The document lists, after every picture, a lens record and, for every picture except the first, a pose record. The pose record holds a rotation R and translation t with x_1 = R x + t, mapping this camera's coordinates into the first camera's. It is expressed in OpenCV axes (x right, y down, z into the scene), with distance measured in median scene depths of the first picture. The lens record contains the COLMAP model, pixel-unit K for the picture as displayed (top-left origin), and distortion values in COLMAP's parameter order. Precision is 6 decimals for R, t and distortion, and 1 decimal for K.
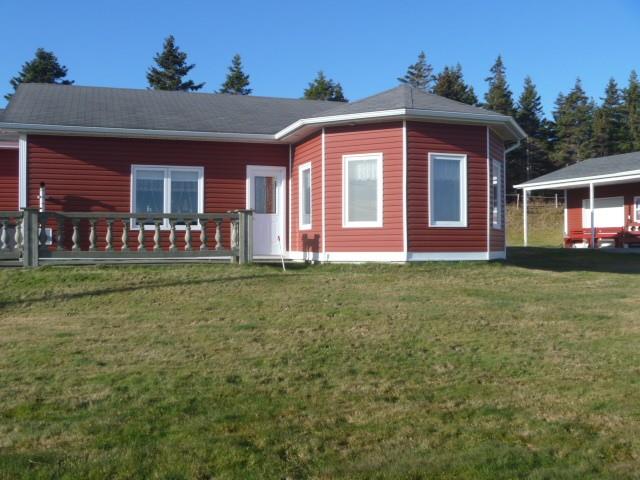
lens RADIAL K [[665.7, 0, 317.7], [0, 665.7, 244.1], [0, 0, 1]] dist [-0.091513, 0.000000]
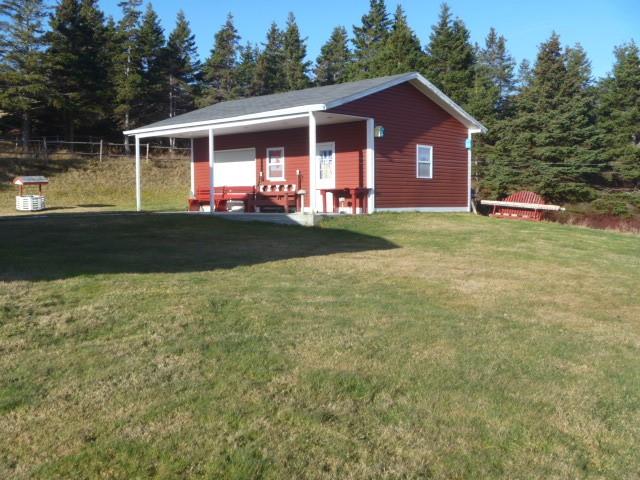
lens RADIAL K [[665.7, 0, 317.5], [0, 665.7, 237.8], [0, 0, 1]] dist [-0.091513, 0.000000]
pose [[0.897944, -0.029493, 0.439121, 0.161698], [0.002804, 0.998115, 0.061303, -0.011658], [-0.440101, -0.053816, 0.896334, 0.208848]]
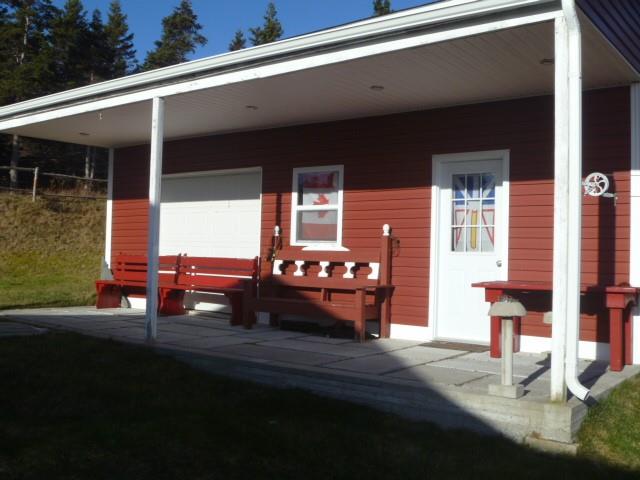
lens RADIAL K [[665.7, 0, 318.7], [0, 665.7, 239.3], [0, 0, 1]] dist [-0.091513, 0.000000]
pose [[0.849963, 0.034365, 0.525720, 0.291425], [-0.027139, 0.999401, -0.021451, -0.027750], [-0.526142, 0.003965, 0.850387, 0.640267]]
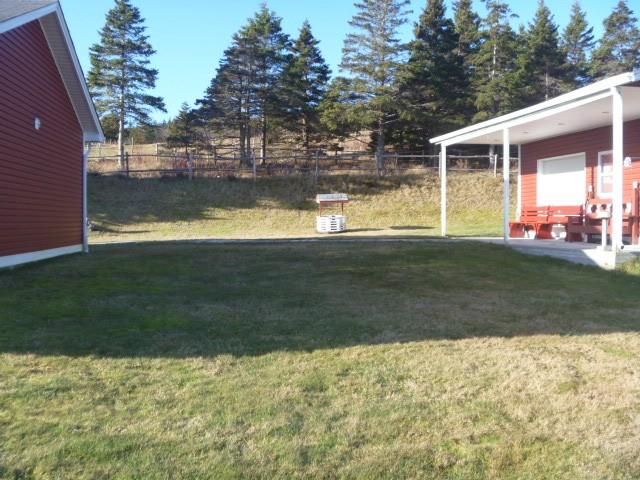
lens RADIAL K [[665.7, 0, 317.6], [0, 665.7, 243.2], [0, 0, 1]] dist [-0.091513, 0.000000]
pose [[0.979061, 0.009995, -0.203324, 0.327224], [-0.001396, 0.999100, 0.042393, -0.015664], [0.203565, -0.041222, 0.978193, 0.351593]]
